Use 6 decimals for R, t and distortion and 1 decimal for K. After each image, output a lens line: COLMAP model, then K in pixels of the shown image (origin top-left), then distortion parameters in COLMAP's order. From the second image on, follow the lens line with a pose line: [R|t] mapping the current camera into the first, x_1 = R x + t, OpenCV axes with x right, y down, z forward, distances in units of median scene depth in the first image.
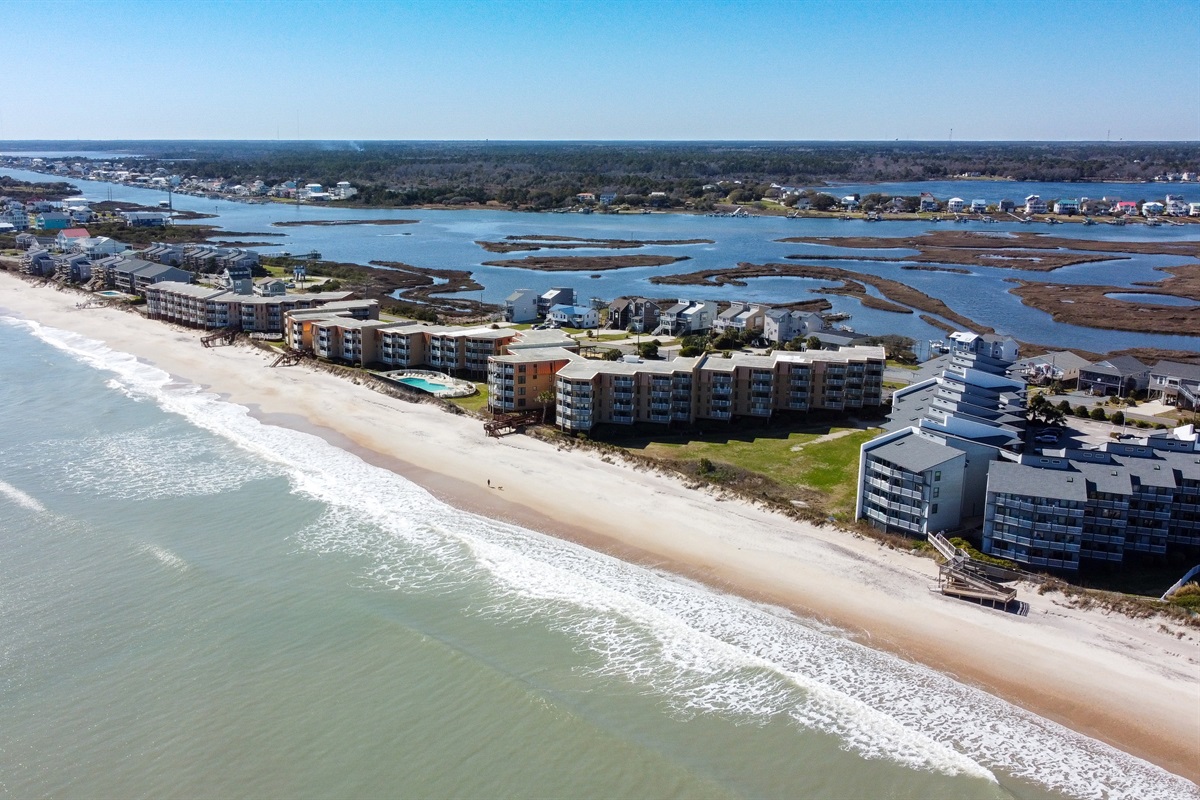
lens RADIAL K [[1106.9, 0, 623.2], [0, 1106.9, 399.5], [0, 0, 1]] dist [0.000829, 0.005514]
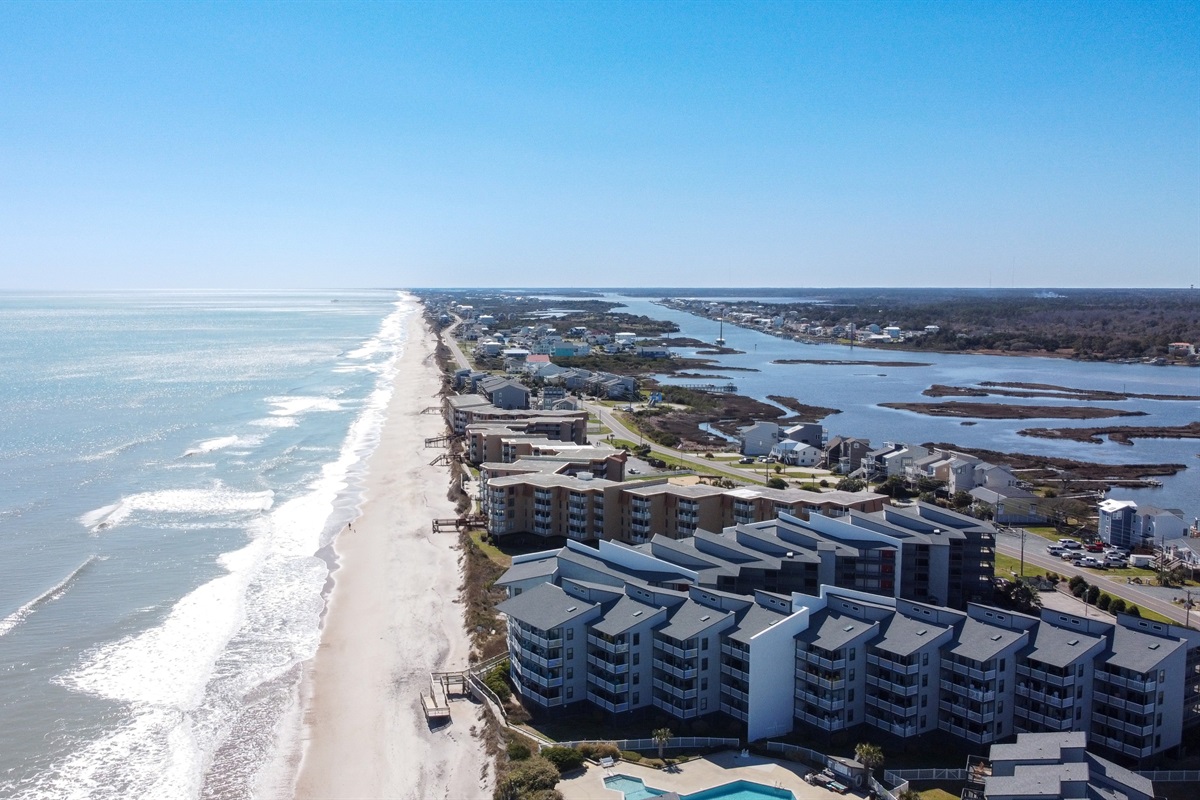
lens RADIAL K [[1183.8, 0, 615.5], [0, 1183.8, 401.5], [0, 0, 1]] dist [0.003723, -0.015536]
pose [[0.810093, 0.053514, -0.583854, 0.282271], [-0.131627, 0.987005, -0.092167, -0.003304], [0.571335, 0.151514, 0.806610, 0.060519]]
